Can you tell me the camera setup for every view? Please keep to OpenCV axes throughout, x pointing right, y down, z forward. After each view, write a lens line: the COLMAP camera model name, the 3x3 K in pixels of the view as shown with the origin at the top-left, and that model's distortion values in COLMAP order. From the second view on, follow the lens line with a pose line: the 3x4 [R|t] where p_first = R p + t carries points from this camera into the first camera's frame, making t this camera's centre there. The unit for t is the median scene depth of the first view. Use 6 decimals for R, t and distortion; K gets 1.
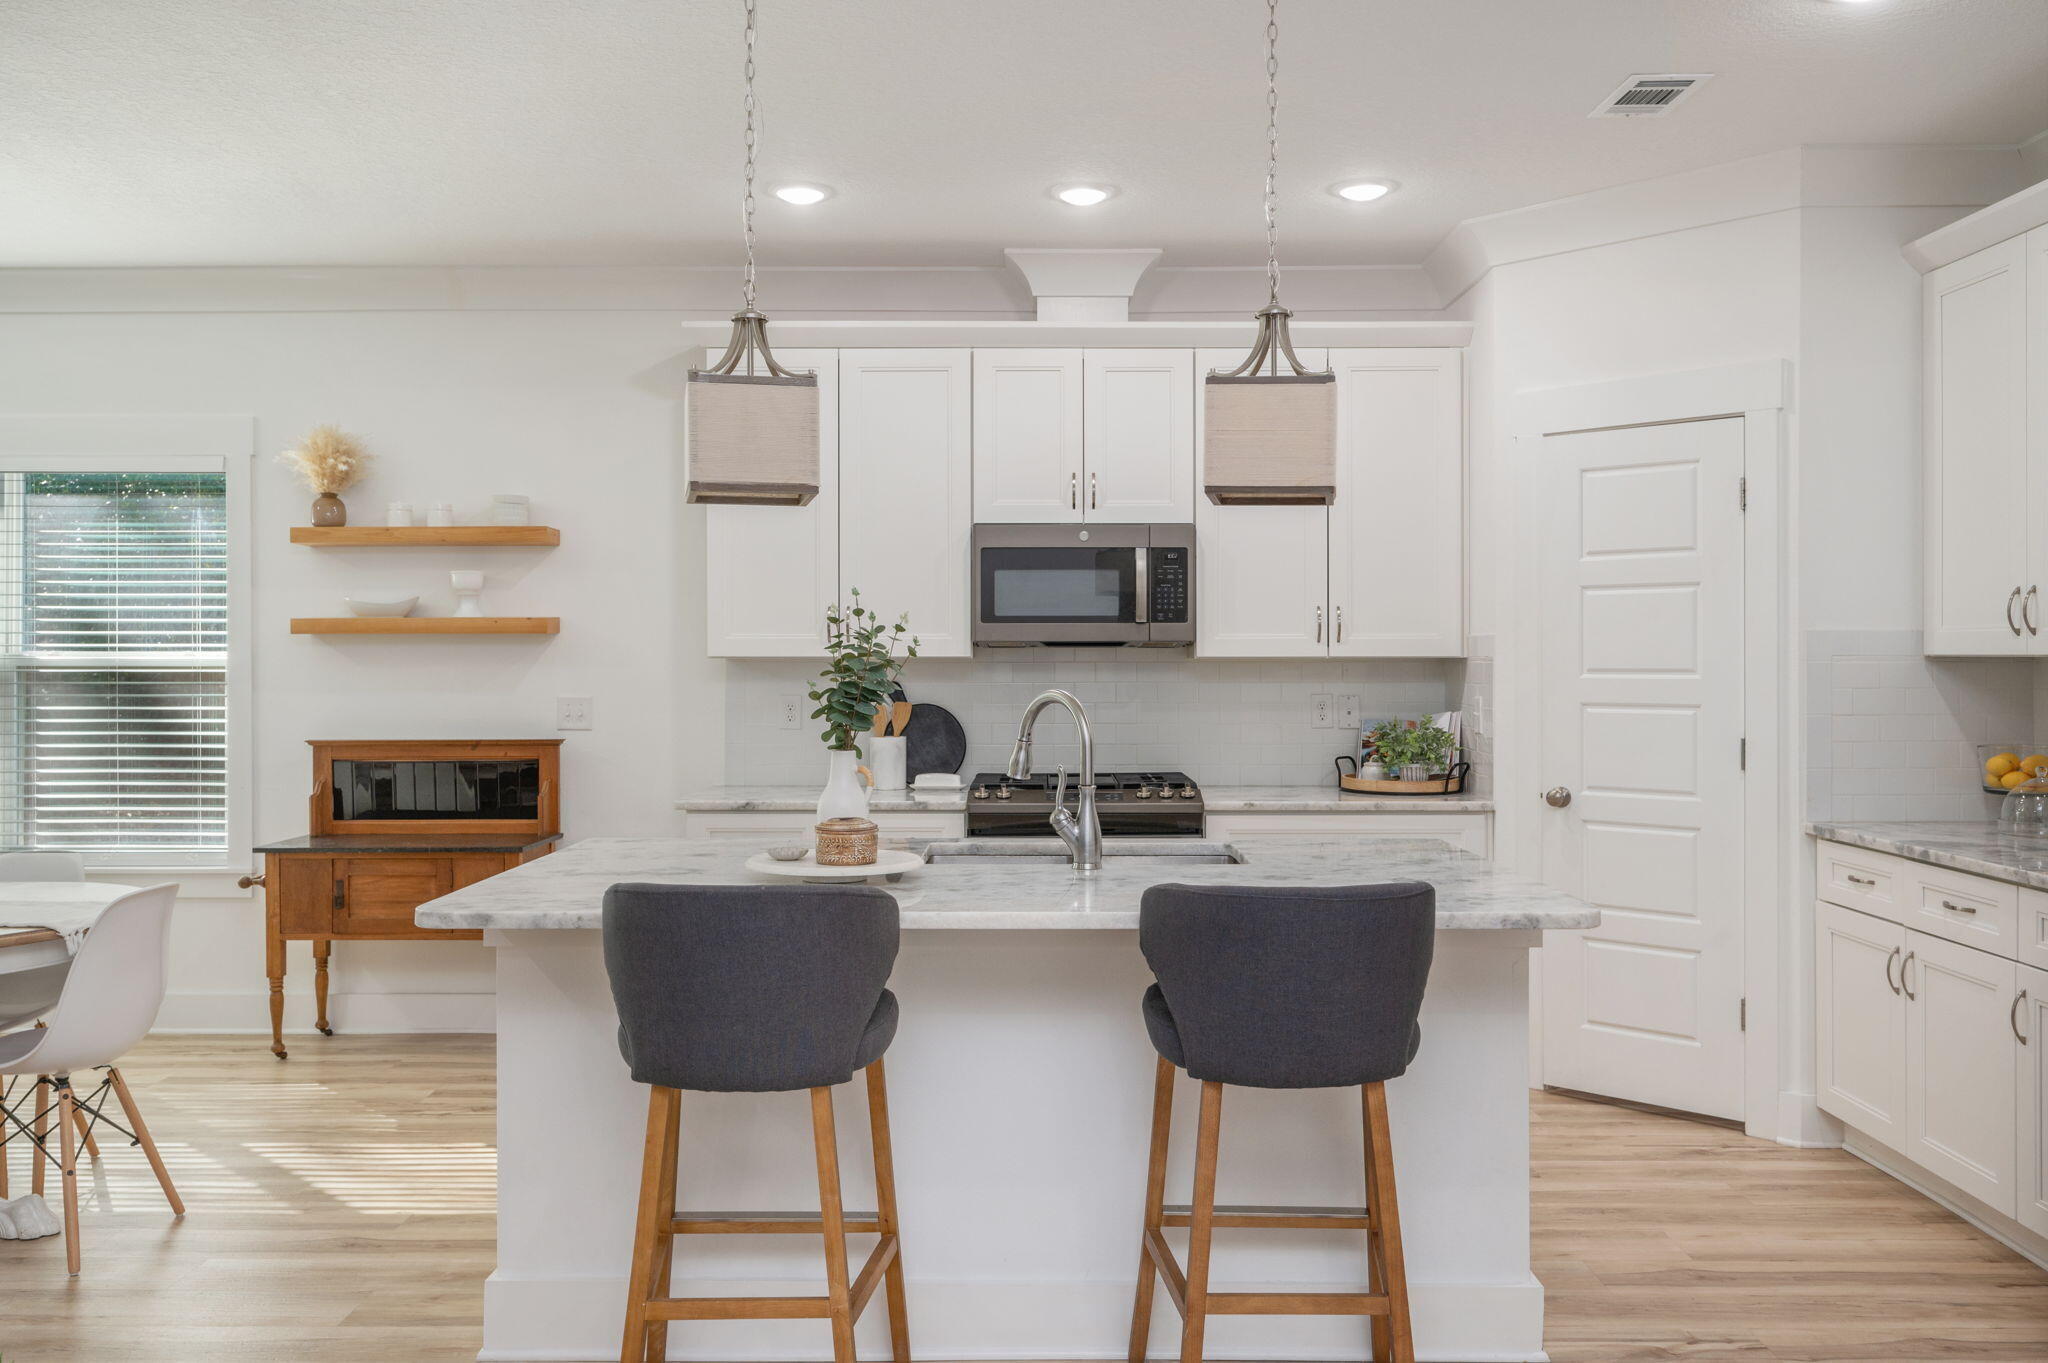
lens RADIAL K [[1606.4, 0, 1029.2], [0, 1606.4, 655.8], [0, 0, 1]] dist [-0.001544, 0.000687]
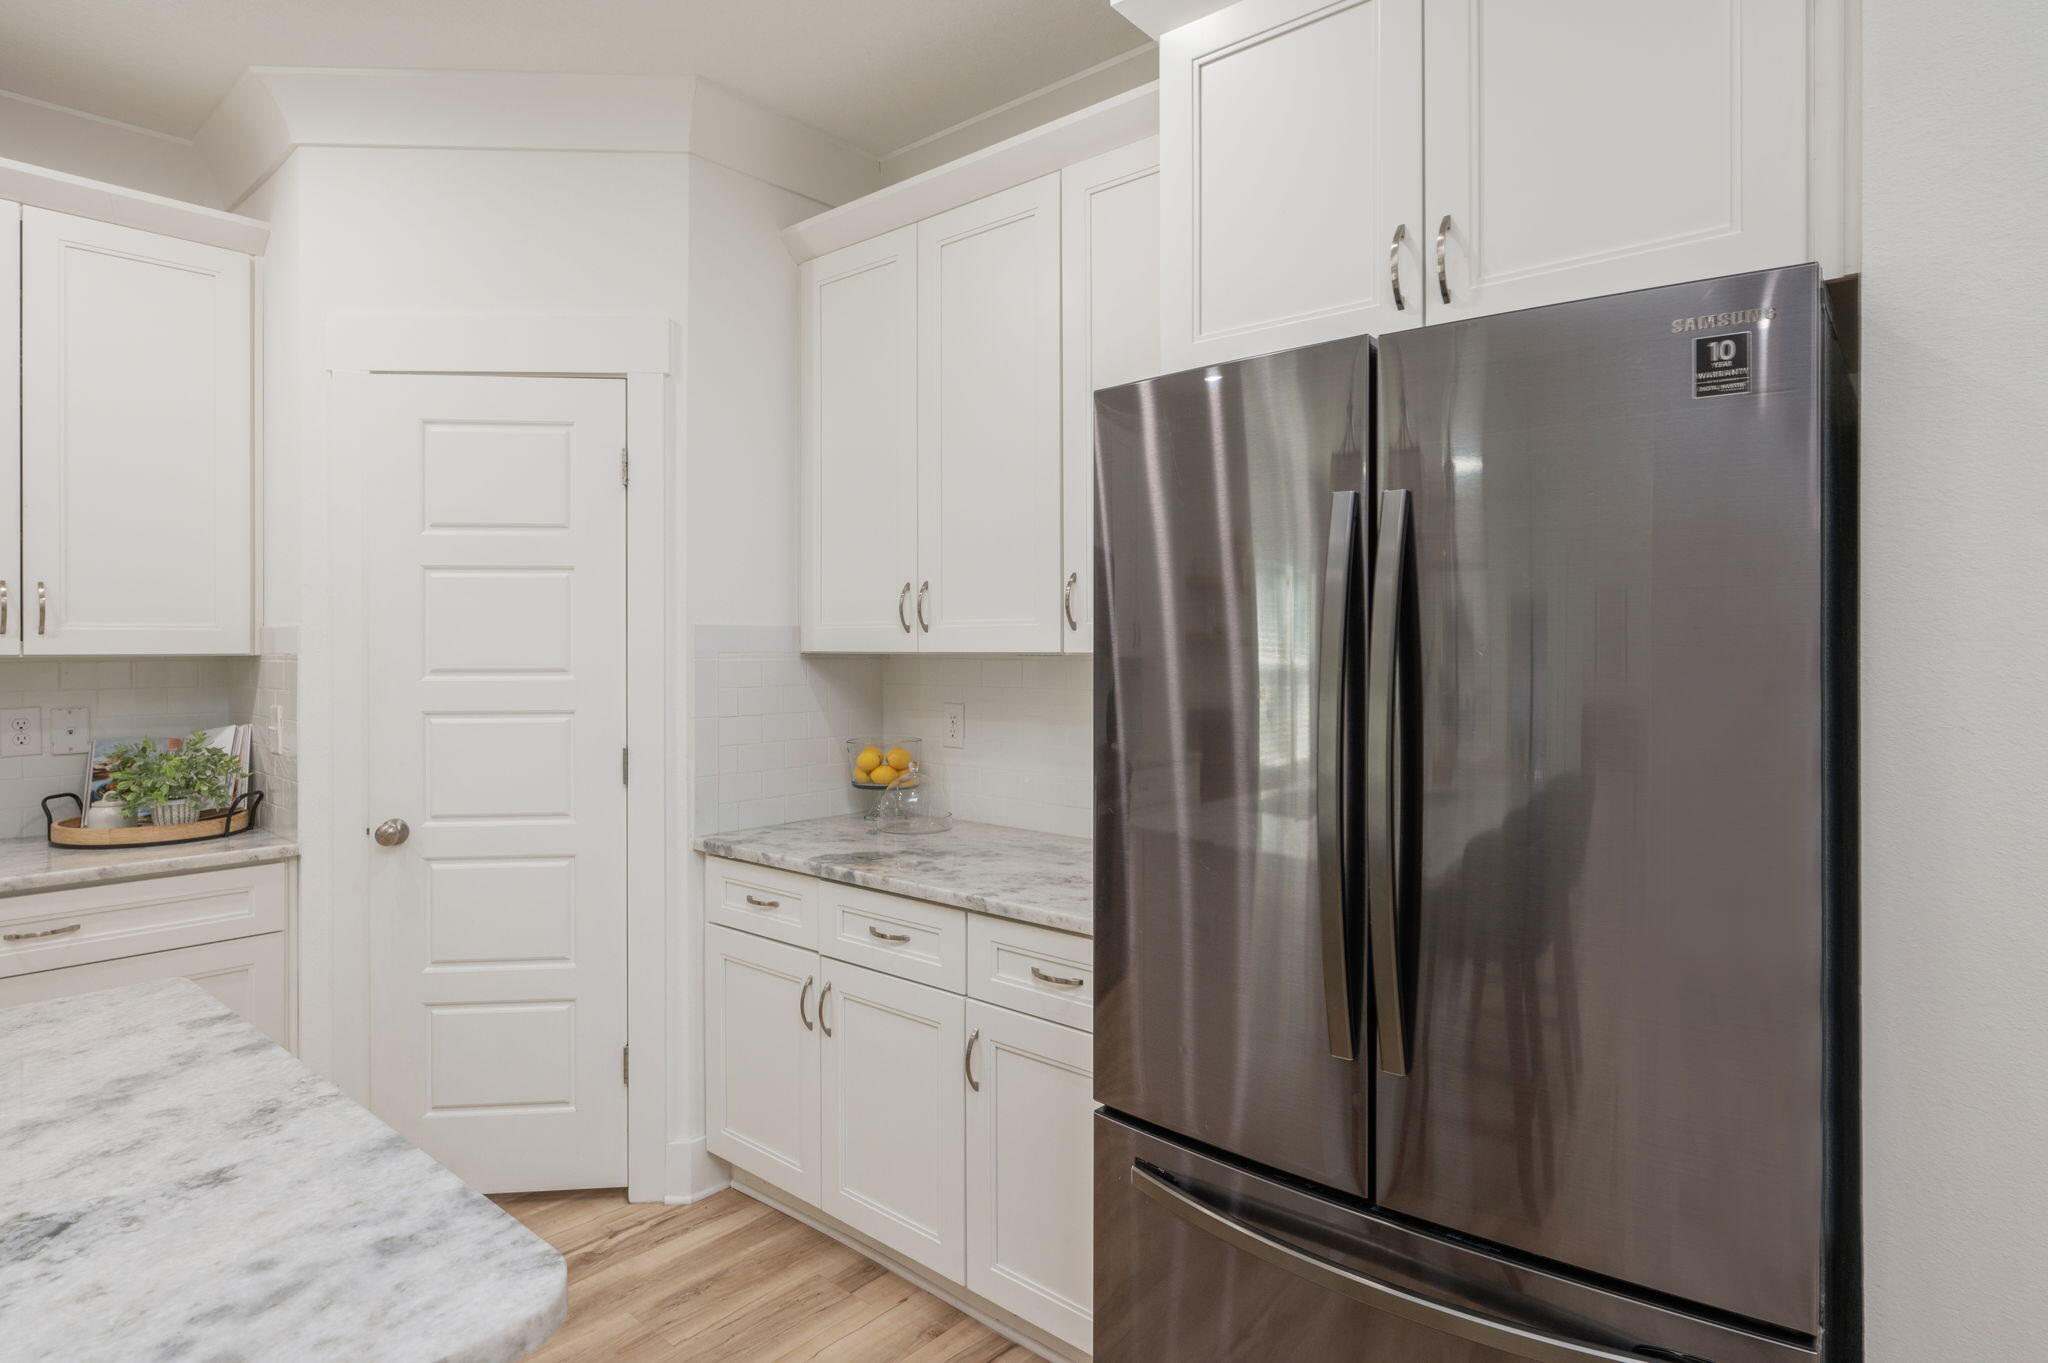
lens RADIAL K [[1104.4, 0, 1022.8], [0, 1104.4, 648.1], [0, 0, 1]] dist [-0.004233, -0.000738]
pose [[0.655109, -0.000068, 0.755534, 0.116626], [0.000731, 1.000000, -0.000544, -0.001869], [-0.755534, 0.000909, 0.655109, 0.388585]]
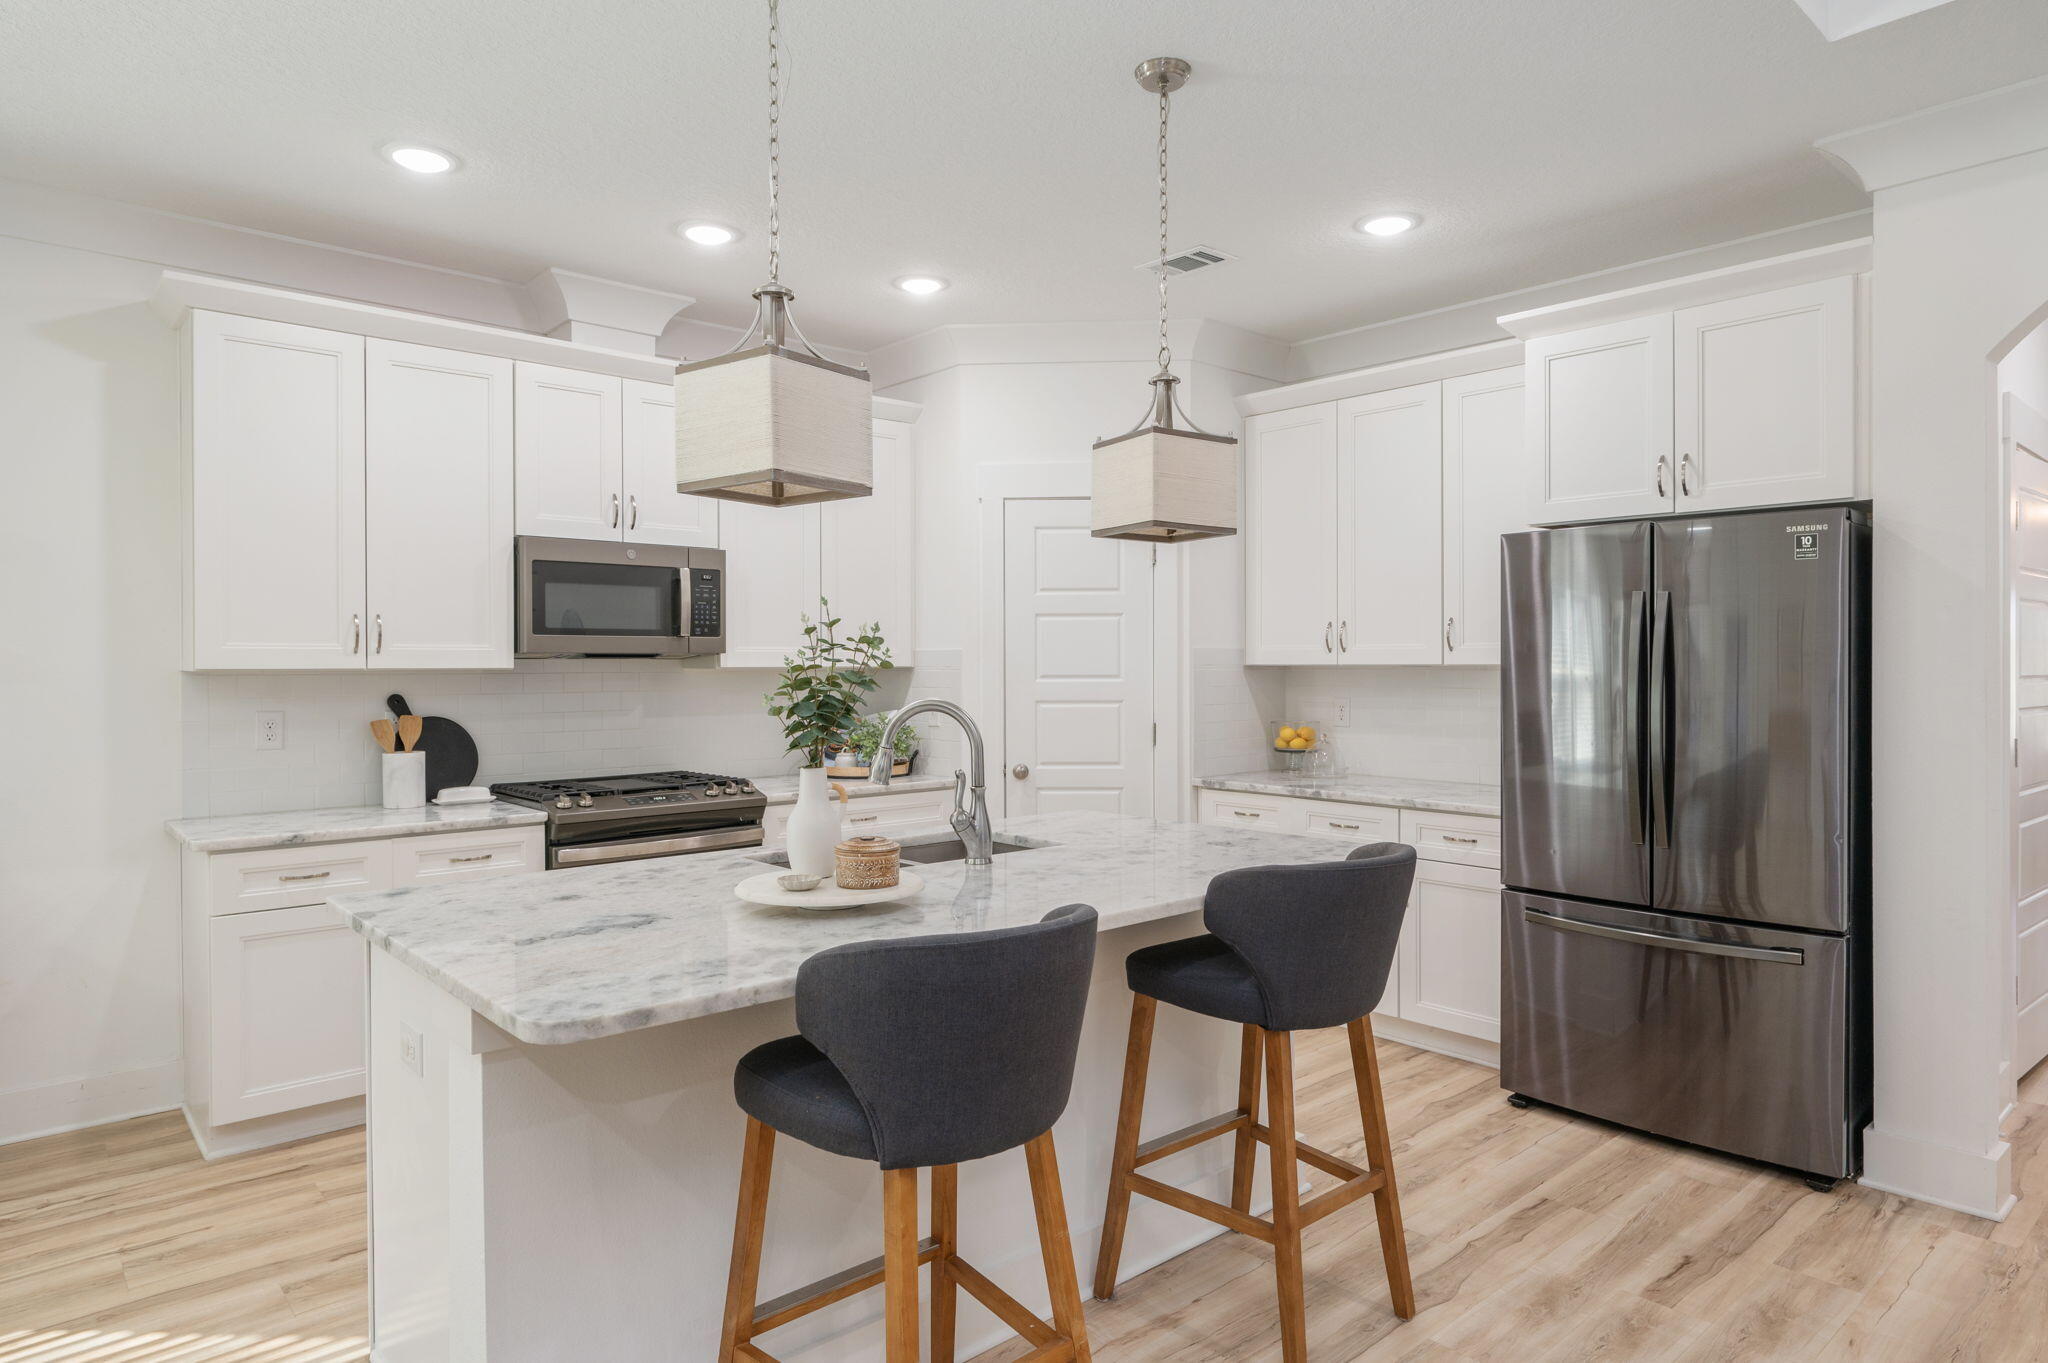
lens RADIAL K [[1197.4, 0, 1025.2], [0, 1197.4, 670.1], [0, 0, 1]] dist [-0.001429, 0.000708]
pose [[0.744868, -0.005141, 0.667192, -0.310568], [0.002768, 0.999986, 0.004615, -0.000993], [-0.667206, -0.001591, 0.744871, 0.243511]]
